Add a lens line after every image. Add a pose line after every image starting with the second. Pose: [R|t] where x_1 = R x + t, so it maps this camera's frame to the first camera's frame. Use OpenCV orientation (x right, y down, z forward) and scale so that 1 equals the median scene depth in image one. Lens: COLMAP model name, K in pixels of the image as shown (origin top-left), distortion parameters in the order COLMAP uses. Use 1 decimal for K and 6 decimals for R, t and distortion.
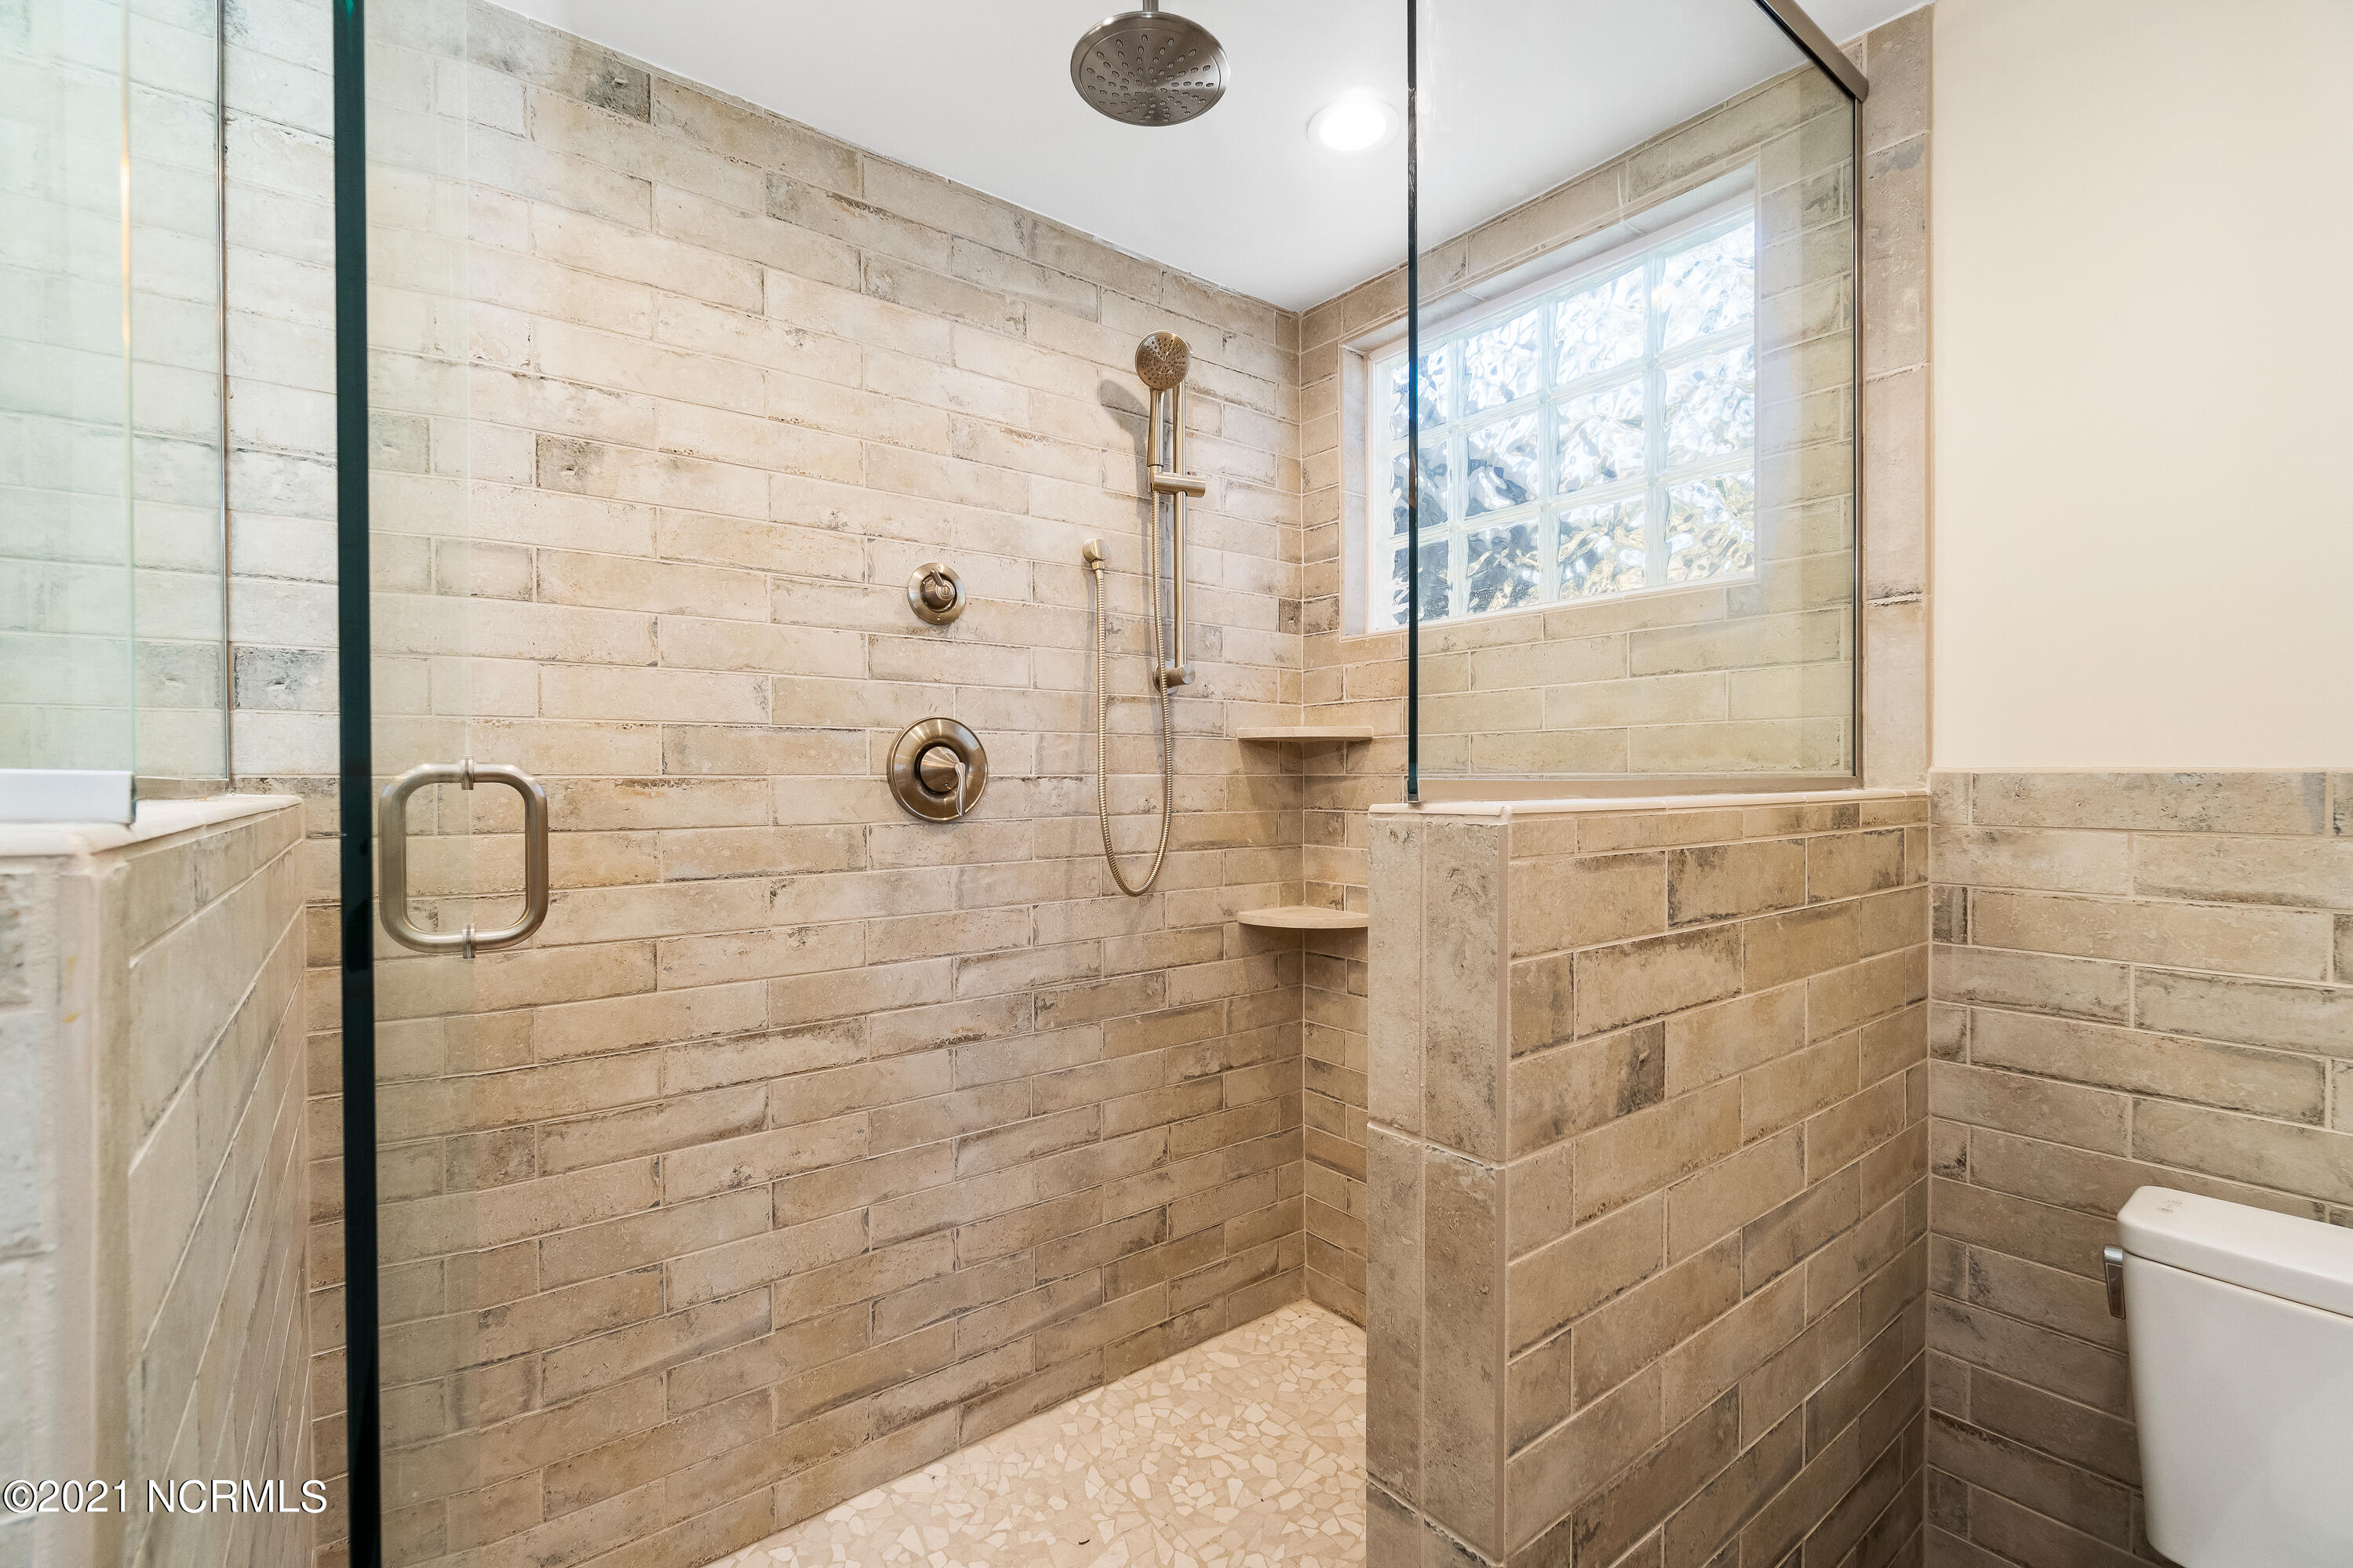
lens RADIAL K [[1022.0, 0, 1176.5], [0, 1022.0, 784.0], [0, 0, 1]] dist [0.001303, 0.000910]
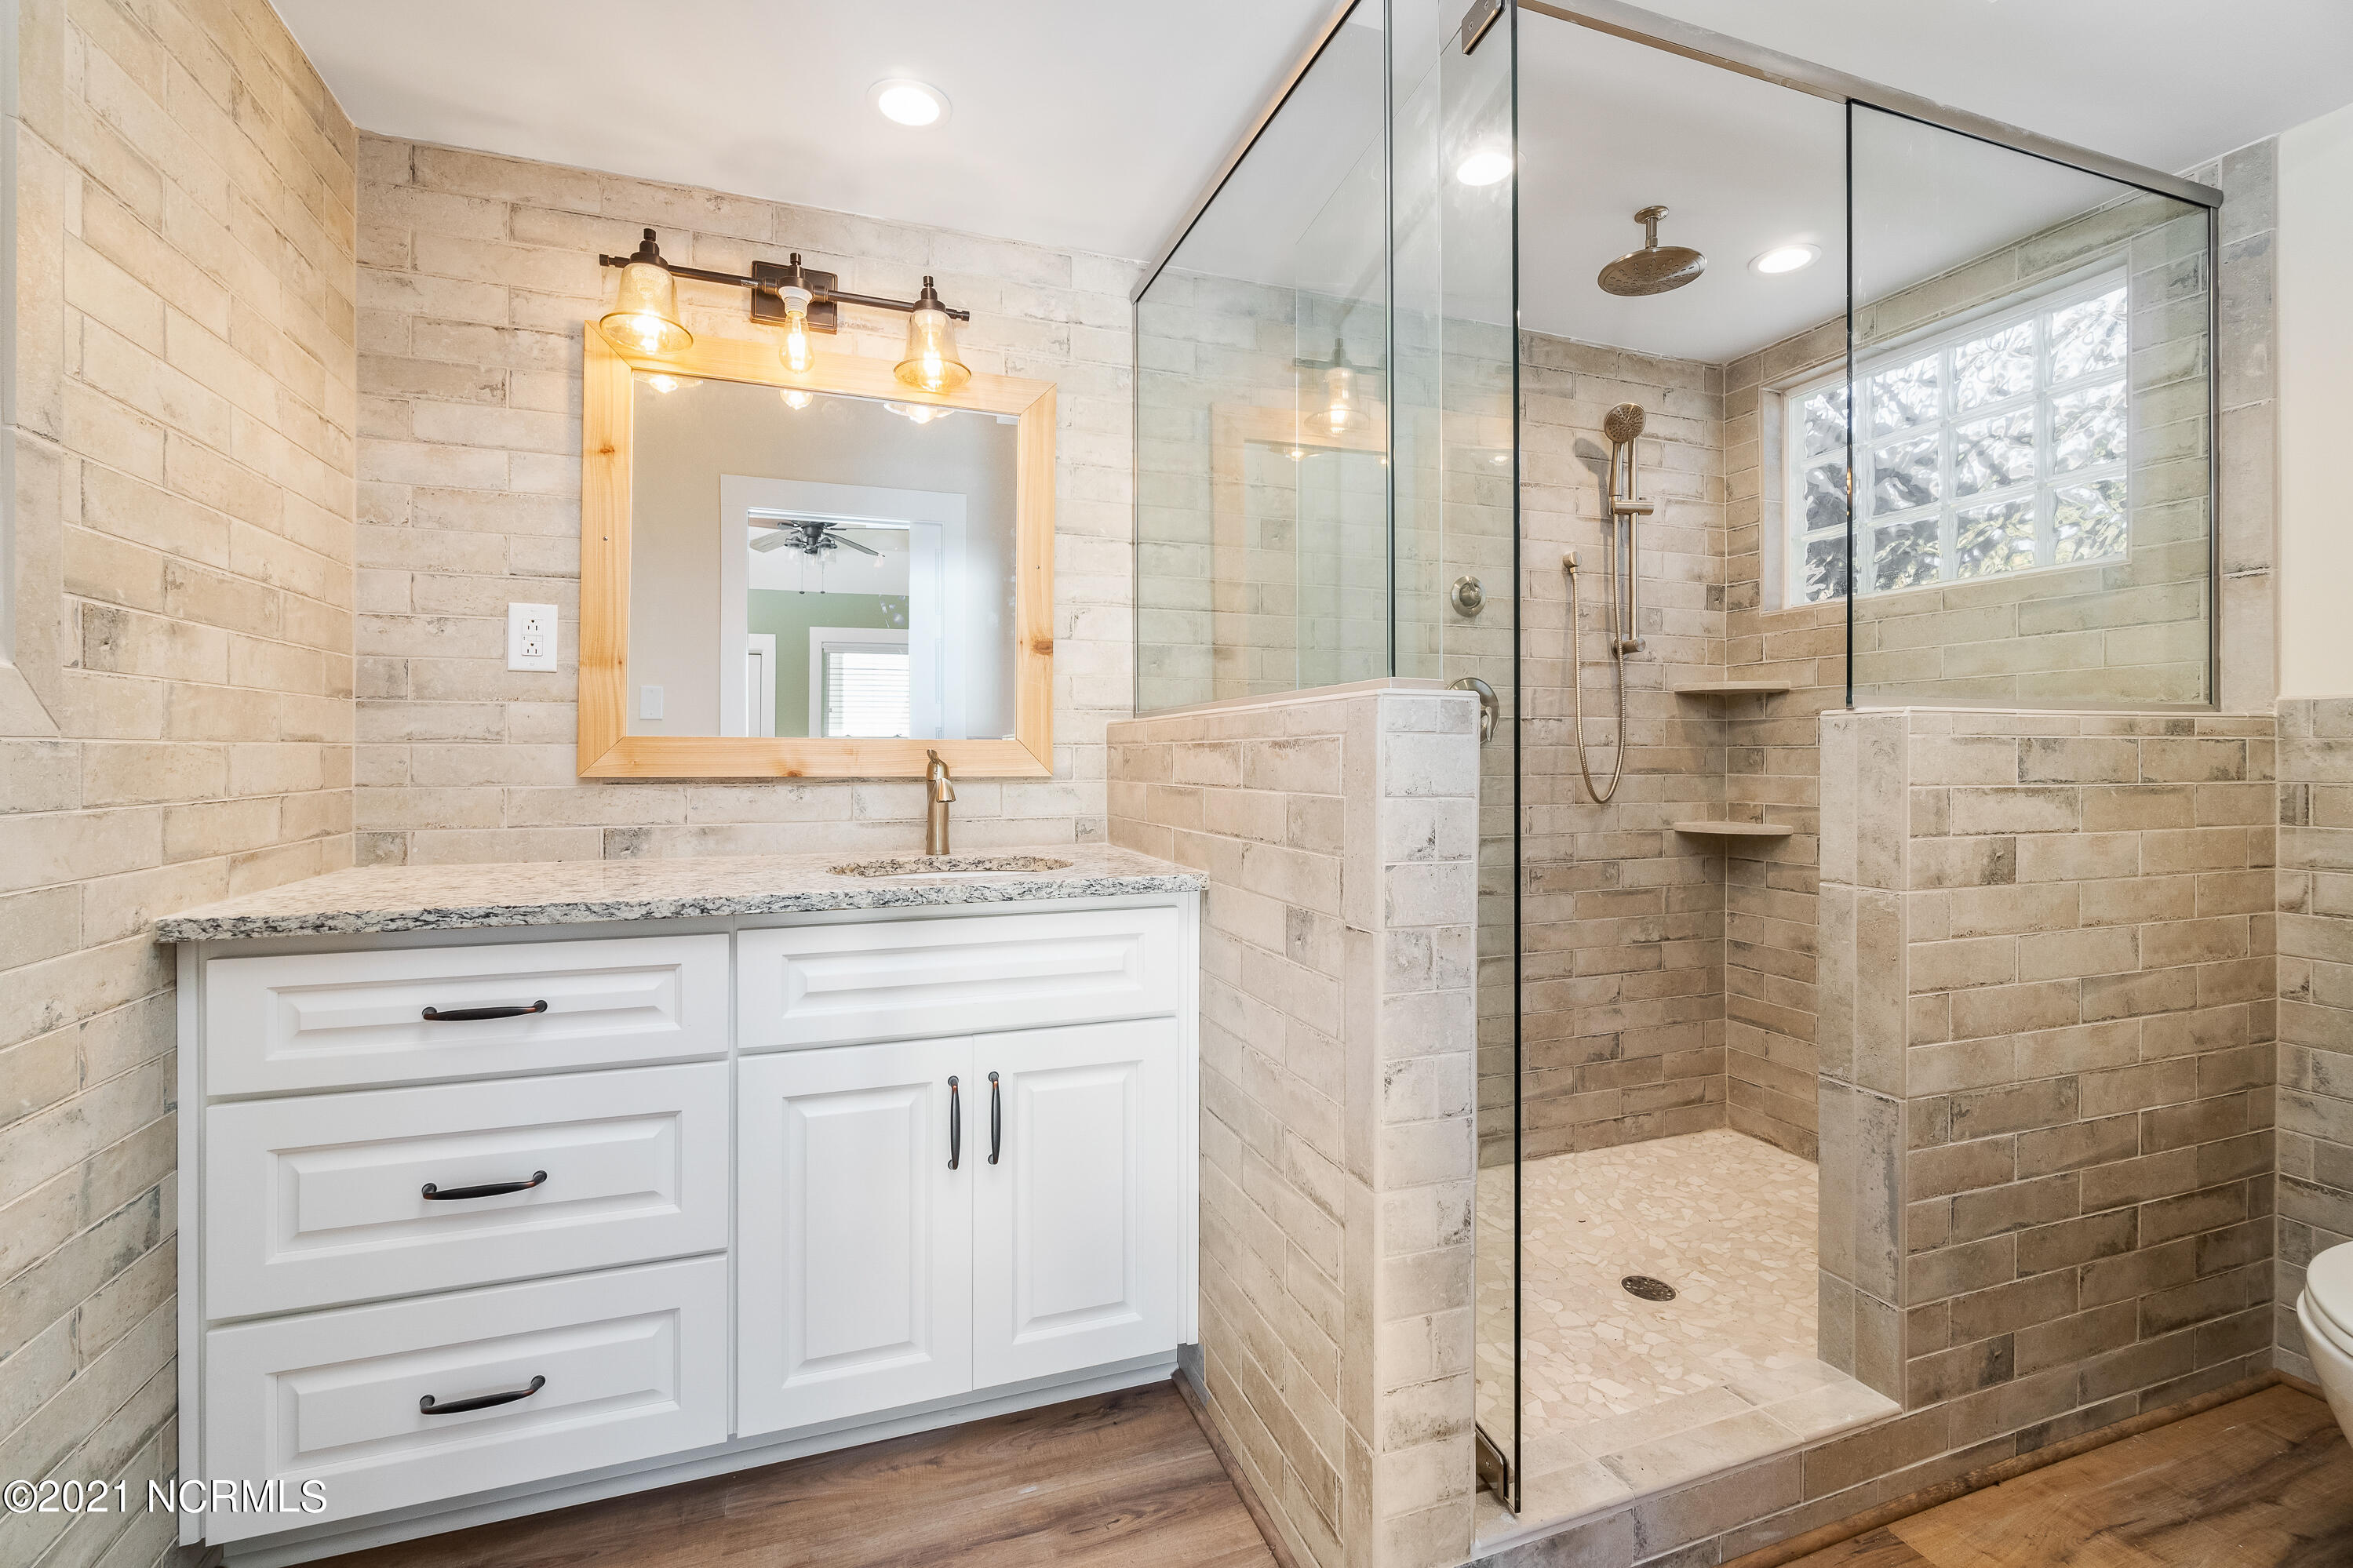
lens RADIAL K [[1032.3, 0, 1176.4], [0, 1032.3, 754.5], [0, 0, 1]] dist [-0.000338, 0.003111]
pose [[0.952847, 0.002560, -0.303440, -0.170045], [-0.004824, 0.999966, -0.006714, 0.056120], [0.303413, 0.007862, 0.952827, -0.542802]]
